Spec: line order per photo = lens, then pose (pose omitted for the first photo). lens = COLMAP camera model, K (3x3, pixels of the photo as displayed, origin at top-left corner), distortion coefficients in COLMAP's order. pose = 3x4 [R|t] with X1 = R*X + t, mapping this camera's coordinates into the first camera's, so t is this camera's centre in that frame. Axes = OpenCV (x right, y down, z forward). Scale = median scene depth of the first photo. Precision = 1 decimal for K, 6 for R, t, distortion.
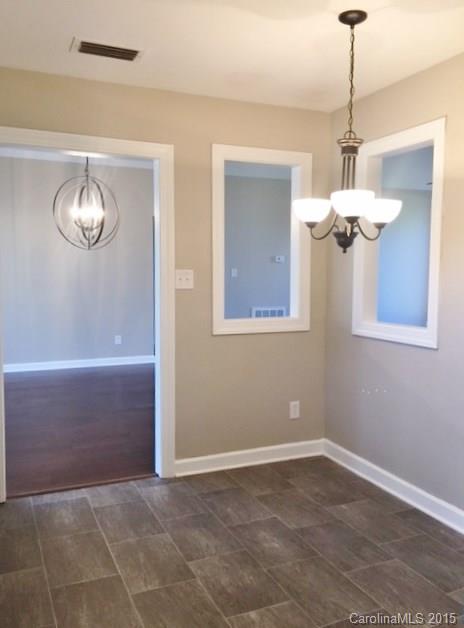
lens RADIAL K [[552.1, 0, 231.3], [0, 552.1, 309.4], [0, 0, 1]] dist [0.044021, -0.005620]
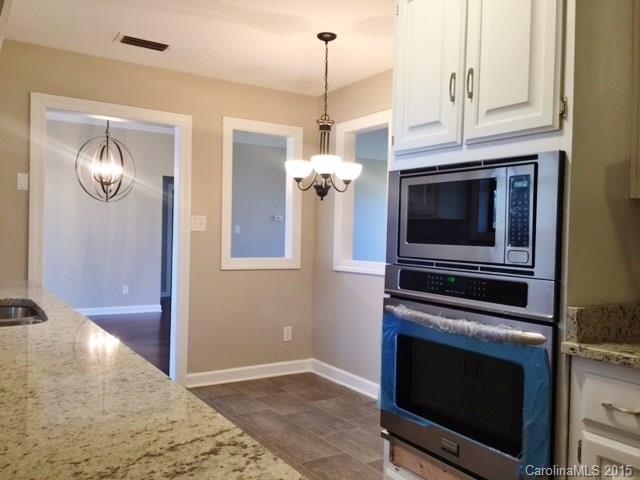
lens RADIAL K [[549.9, 0, 318.3], [0, 549.9, 236.5], [0, 0, 1]] dist [0.087731, -0.135474]
pose [[0.987952, 0.016276, 0.153902, -0.010279], [-0.004918, 0.997254, -0.073893, 0.064512], [-0.154682, 0.072246, 0.985319, -0.249989]]
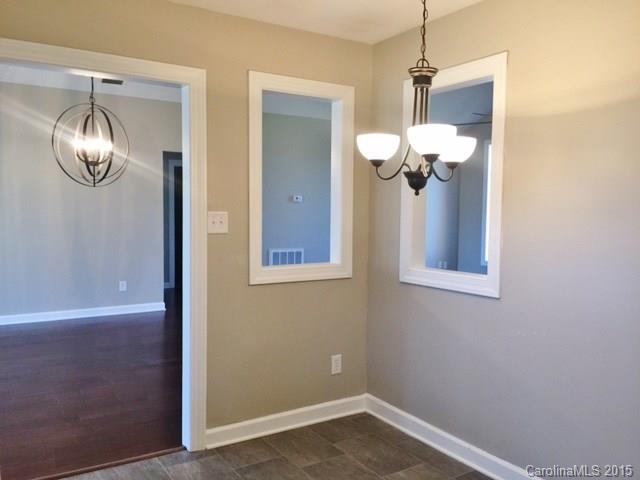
lens RADIAL K [[549.9, 0, 318.3], [0, 549.9, 236.5], [0, 0, 1]] dist [0.087731, -0.135474]
pose [[0.987757, -0.002200, 0.155982, -0.064544], [0.005456, 0.999776, -0.020445, -0.012958], [-0.155902, 0.021046, 0.987548, 0.106443]]
